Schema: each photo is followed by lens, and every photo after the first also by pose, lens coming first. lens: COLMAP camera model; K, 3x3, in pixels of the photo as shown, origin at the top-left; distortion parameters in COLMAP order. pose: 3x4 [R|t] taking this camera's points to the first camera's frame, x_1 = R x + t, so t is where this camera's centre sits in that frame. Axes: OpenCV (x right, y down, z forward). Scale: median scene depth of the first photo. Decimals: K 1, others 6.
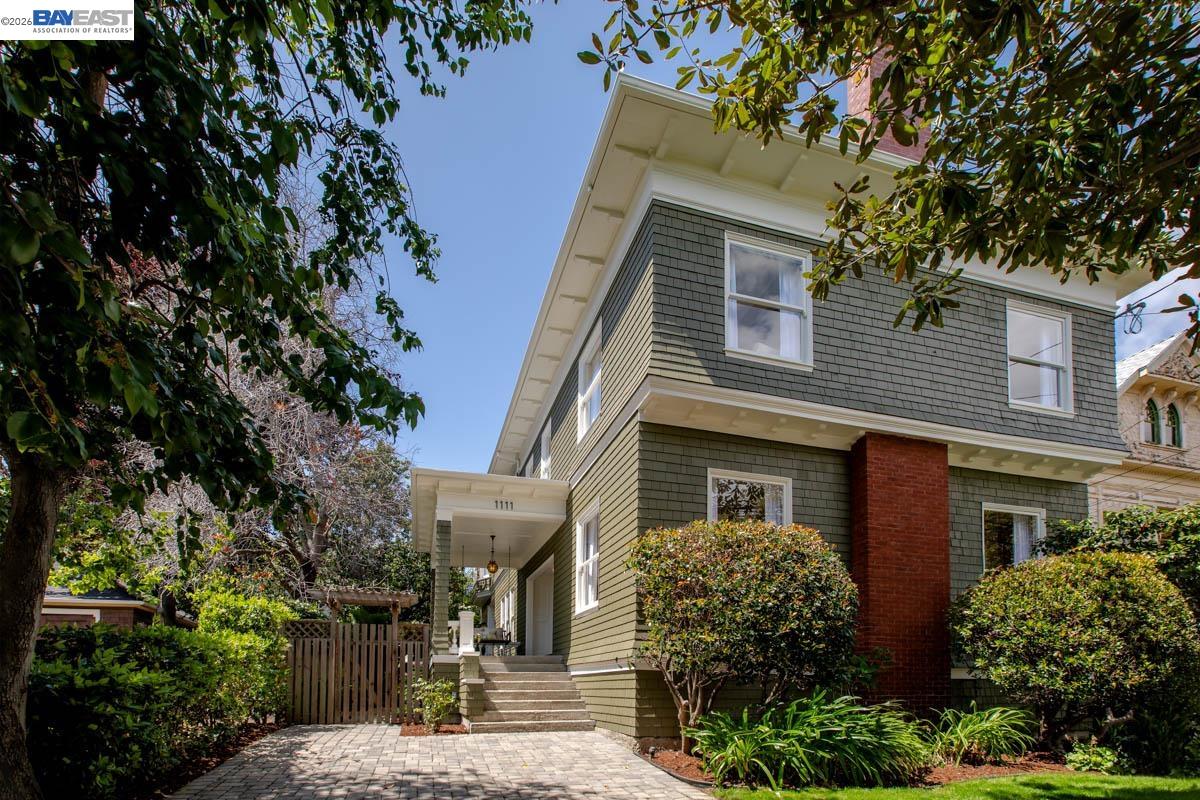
lens RADIAL K [[536.1, 0, 580.5], [0, 536.1, 398.3], [0, 0, 1]] dist [-0.000175, 0.000003]
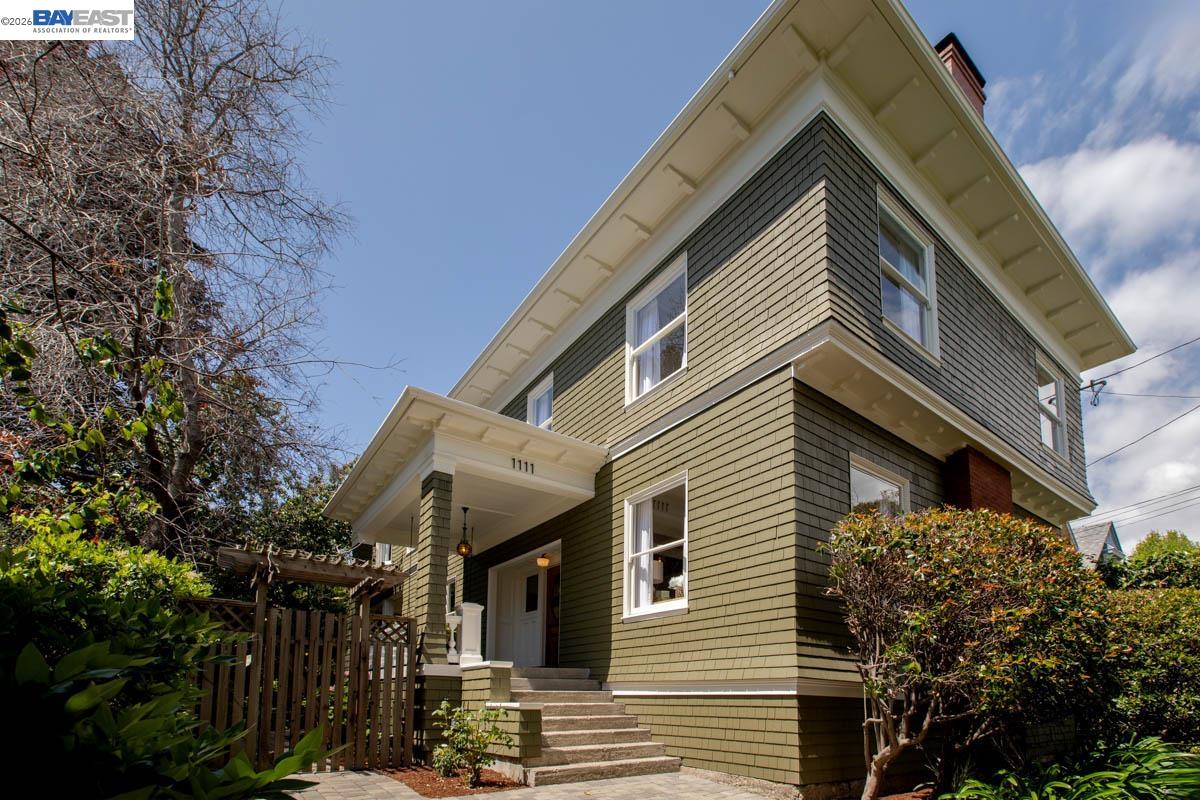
lens RADIAL K [[545.9, 0, 628.3], [0, 545.9, 438.6], [0, 0, 1]] dist [0.000330, 0.000254]
pose [[0.919506, 0.175177, 0.351883, -0.326454], [-0.193920, 0.980844, 0.018444, 0.141928], [-0.341911, -0.085197, 0.935862, 0.301200]]
